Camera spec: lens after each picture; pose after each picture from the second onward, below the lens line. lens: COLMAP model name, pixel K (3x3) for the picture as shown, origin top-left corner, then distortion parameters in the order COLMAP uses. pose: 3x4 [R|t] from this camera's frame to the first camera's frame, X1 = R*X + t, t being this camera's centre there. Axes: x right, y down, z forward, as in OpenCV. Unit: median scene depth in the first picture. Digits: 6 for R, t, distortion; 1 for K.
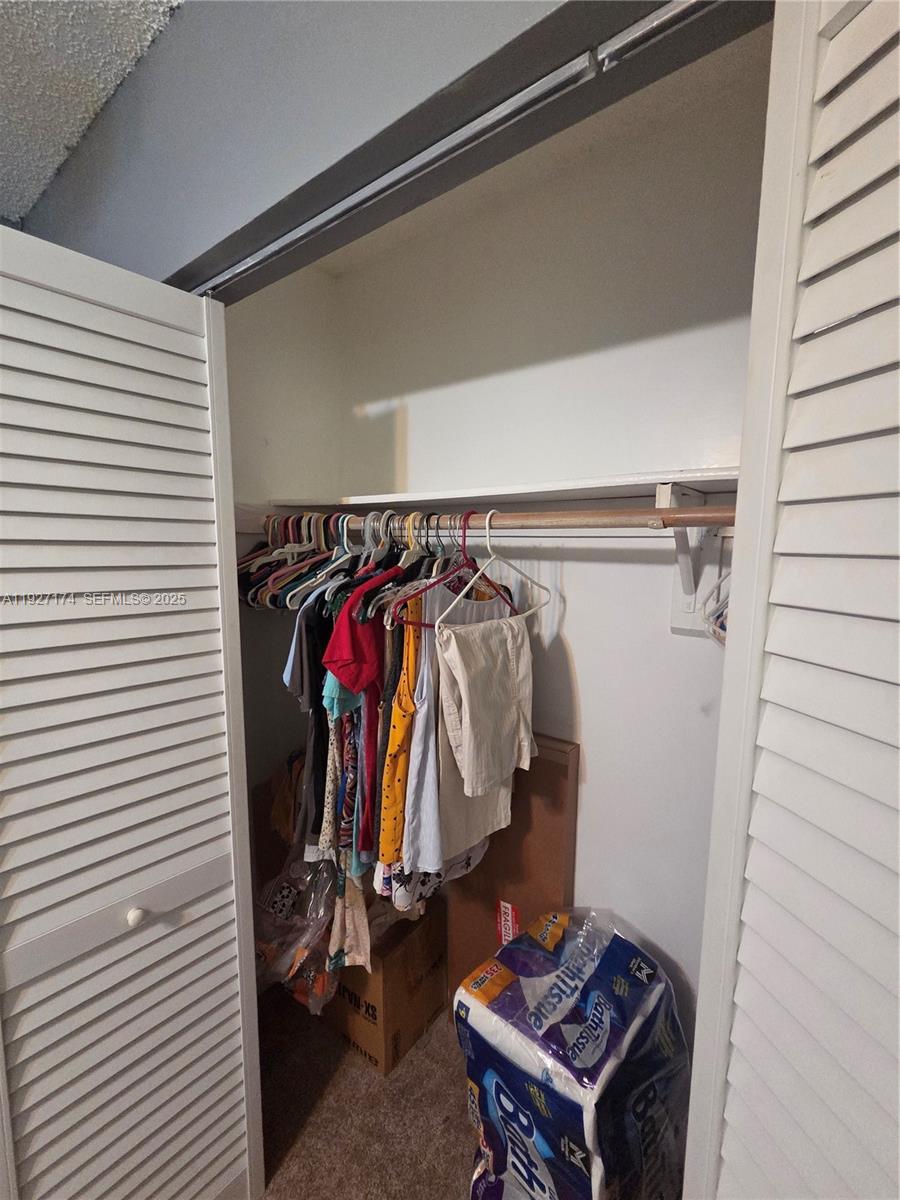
lens RADIAL K [[495.6, 0, 451.1], [0, 495.6, 604.5], [0, 0, 1]] dist [0.003947, -0.001525]
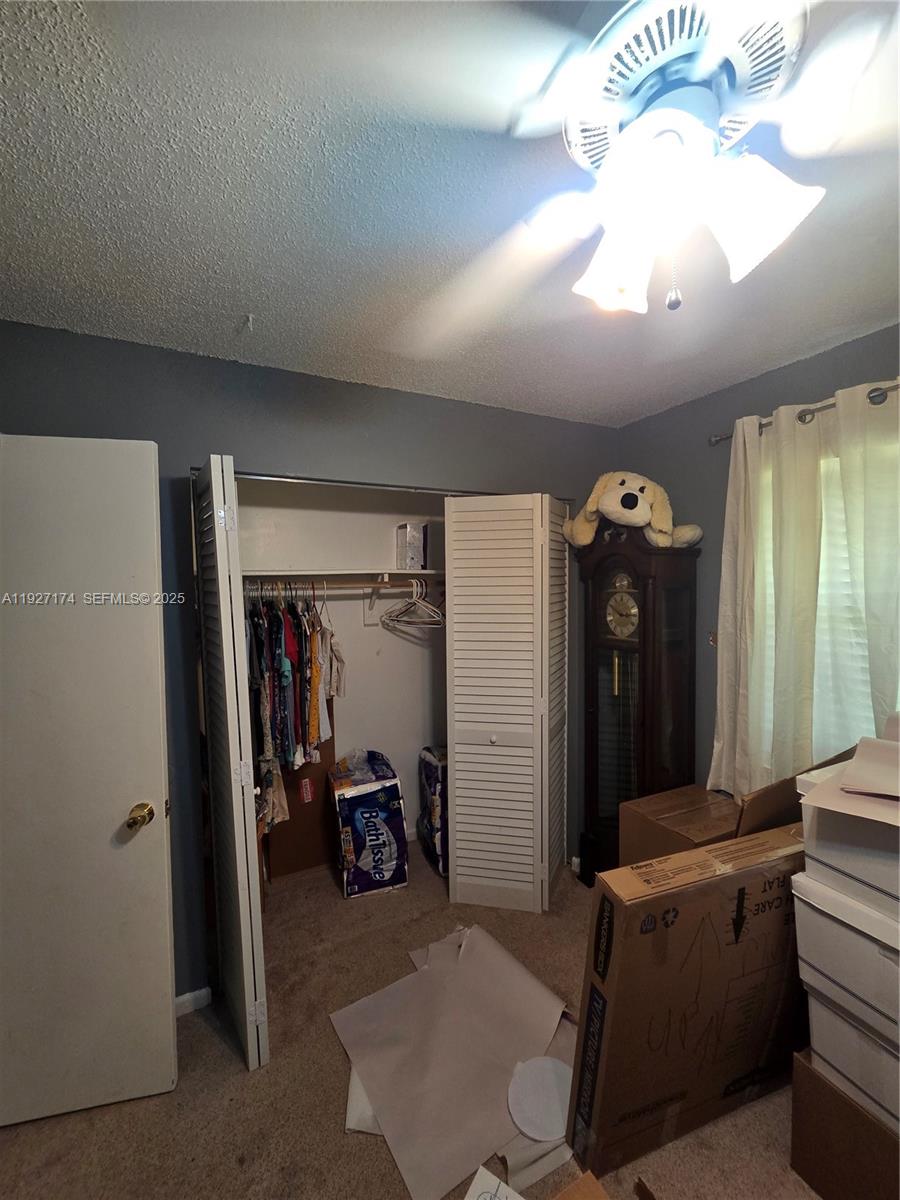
lens RADIAL K [[495.6, 0, 451.0], [0, 495.6, 603.9], [0, 0, 1]] dist [0.003947, -0.001525]
pose [[0.393376, -0.049335, 0.918053, -1.958341], [0.125353, 0.992112, -0.000398, -0.000800], [-0.910792, 0.115237, 0.396457, -0.502519]]
